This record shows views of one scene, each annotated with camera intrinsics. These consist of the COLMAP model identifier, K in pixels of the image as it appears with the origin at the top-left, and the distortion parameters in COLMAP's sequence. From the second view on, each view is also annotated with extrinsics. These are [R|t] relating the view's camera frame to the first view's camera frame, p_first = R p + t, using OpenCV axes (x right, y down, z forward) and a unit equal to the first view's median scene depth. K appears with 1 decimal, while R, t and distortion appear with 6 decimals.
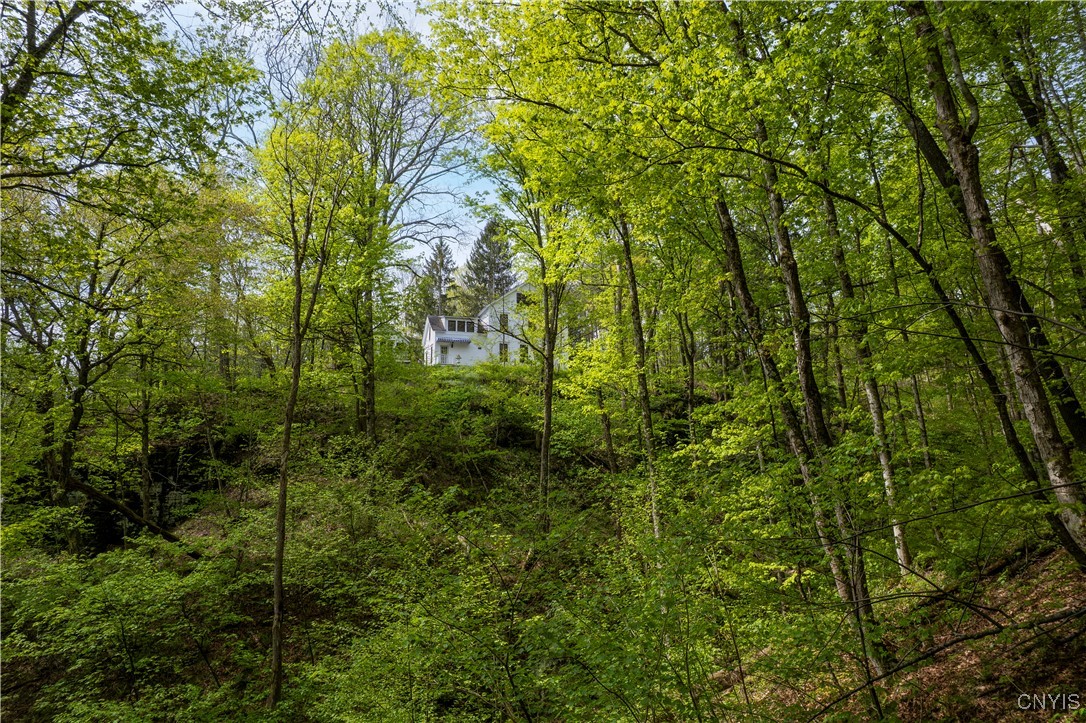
lens RADIAL K [[683.8, 0, 543.0], [0, 683.8, 361.5], [0, 0, 1]] dist [-0.038671, -0.000320]
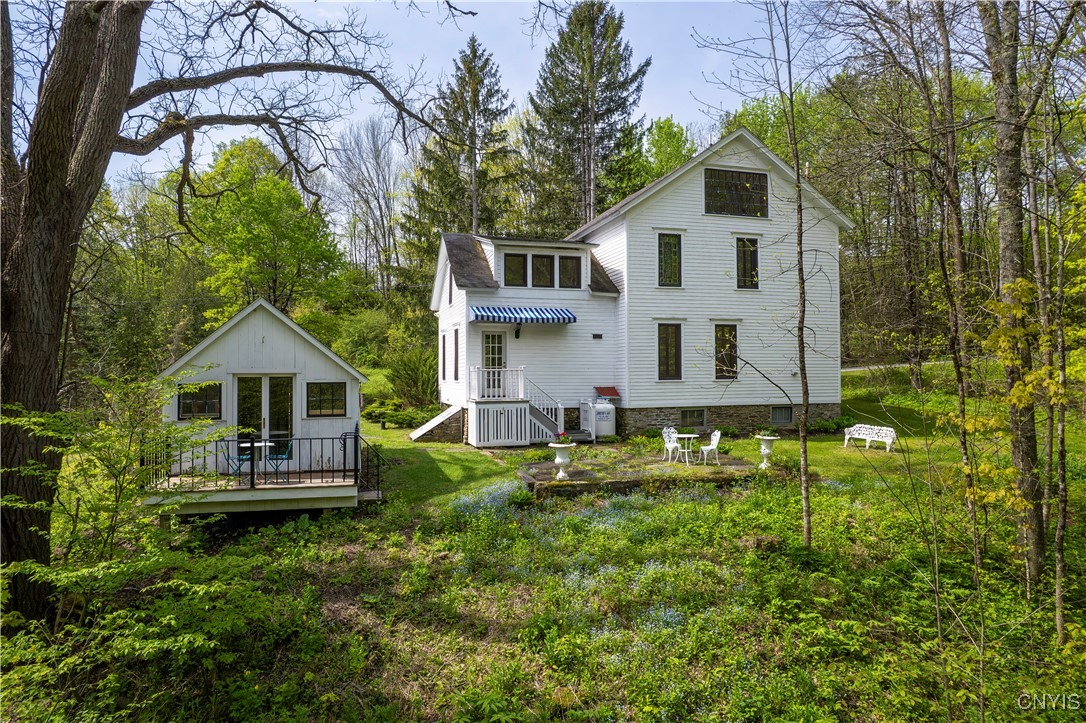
lens RADIAL K [[683.8, 0, 543.0], [0, 683.8, 361.5], [0, 0, 1]] dist [-0.038671, -0.000320]
pose [[0.999094, 0.004196, -0.042355, -0.103474], [0.003597, 0.983244, 0.182259, -0.067892], [0.042410, -0.182246, 0.982338, 0.652583]]
